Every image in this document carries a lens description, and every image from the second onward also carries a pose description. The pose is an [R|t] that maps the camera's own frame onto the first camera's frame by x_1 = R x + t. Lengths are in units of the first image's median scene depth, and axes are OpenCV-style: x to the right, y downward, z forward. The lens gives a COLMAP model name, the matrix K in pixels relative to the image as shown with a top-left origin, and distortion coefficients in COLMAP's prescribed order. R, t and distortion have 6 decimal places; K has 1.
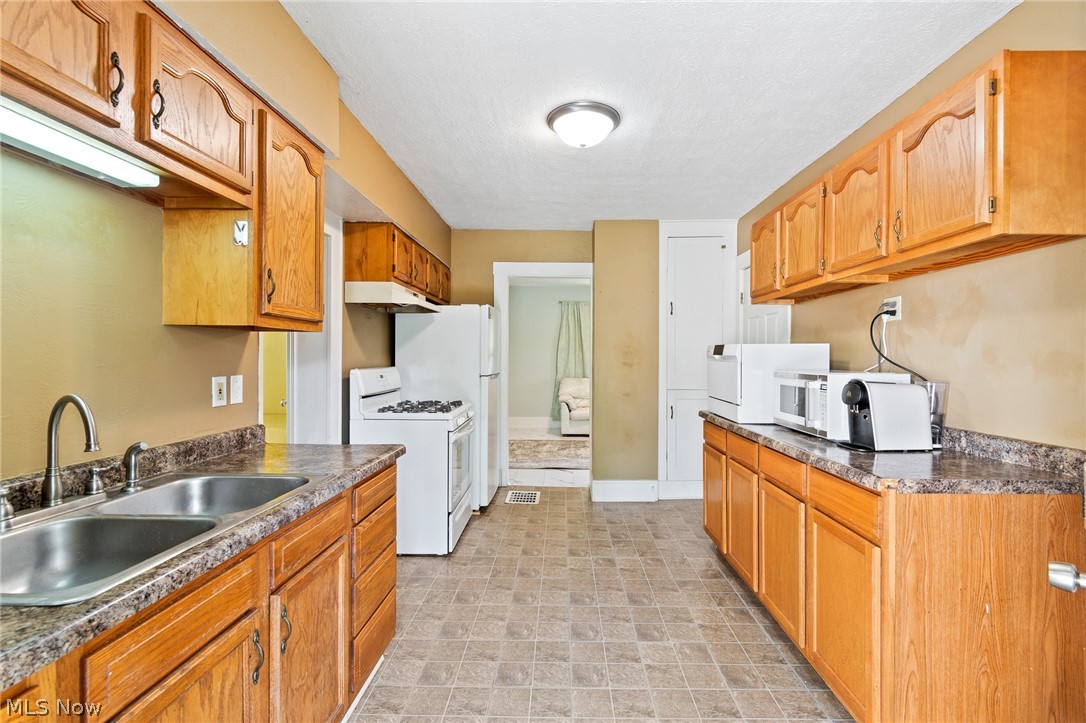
lens RADIAL K [[477.0, 0, 547.4], [0, 477.0, 359.4], [0, 0, 1]] dist [-0.001024, -0.000536]
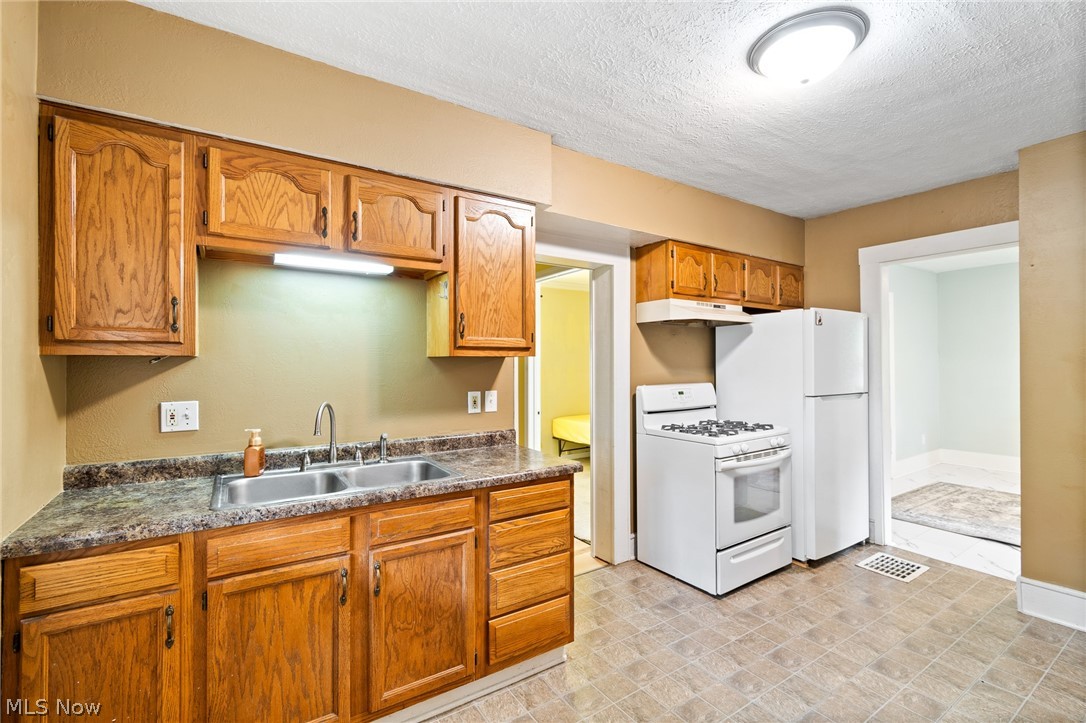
lens RADIAL K [[477.7, 0, 559.0], [0, 477.7, 362.1], [0, 0, 1]] dist [0.000154, 0.000238]
pose [[0.585333, -0.011905, -0.810705, 0.541220], [0.002988, 0.999917, -0.012526, -0.029202], [0.810787, 0.004910, 0.585320, 0.365205]]
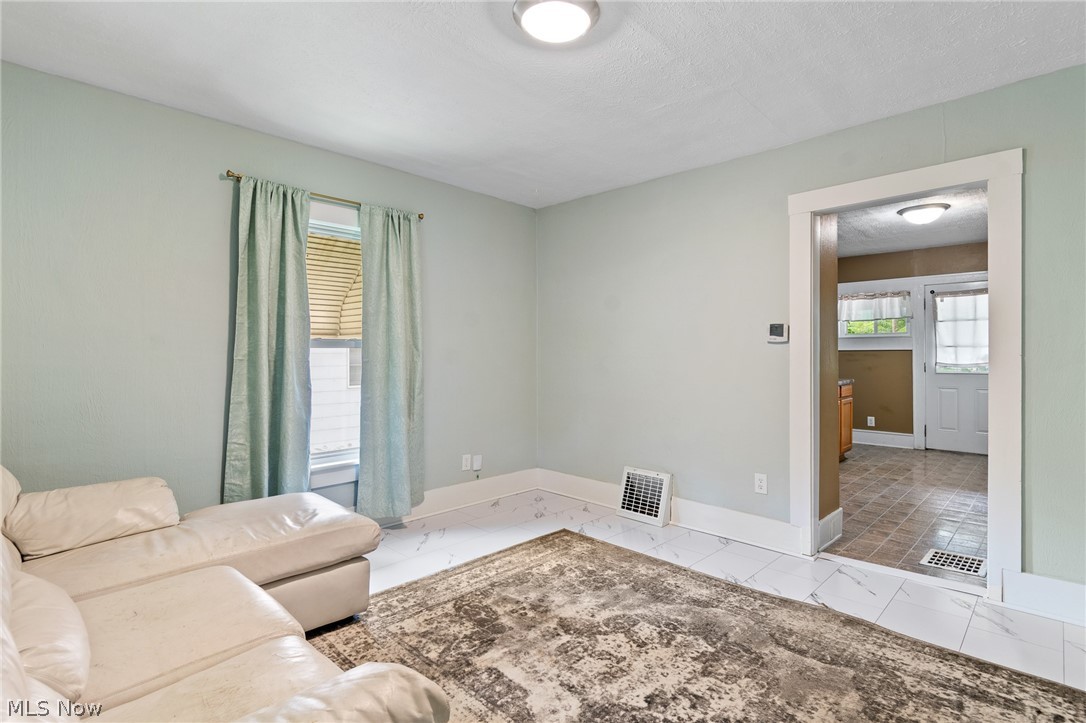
lens RADIAL K [[528.9, 0, 551.1], [0, 528.9, 352.1], [0, 0, 1]] dist [-0.002109, -0.000689]
pose [[-0.736794, -0.001656, 0.676115, -0.287872], [0.001735, 0.999989, 0.004340, 0.007461], [-0.676115, 0.004371, -0.736783, 4.190288]]
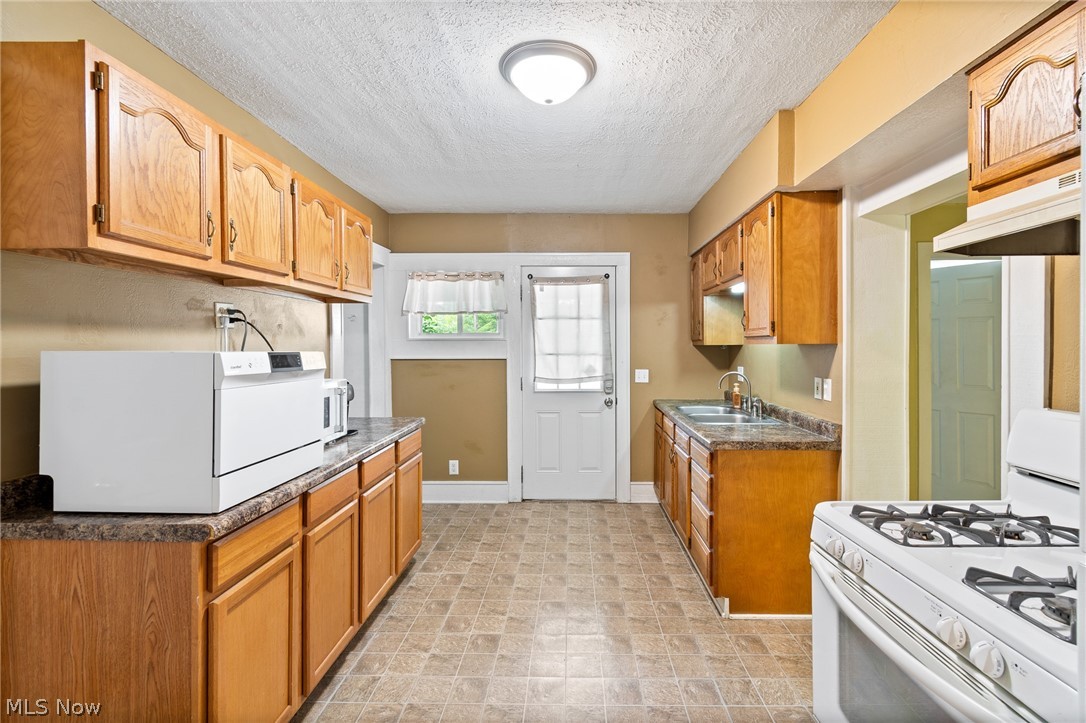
lens RADIAL K [[480.3, 0, 568.3], [0, 480.3, 349.0], [0, 0, 1]] dist [-0.001142, -0.000311]
pose [[-0.999709, -0.002077, -0.024050, 0.075035], [-0.002403, 0.999905, 0.013538, -0.061819], [0.024019, 0.013592, -0.999619, 2.245762]]
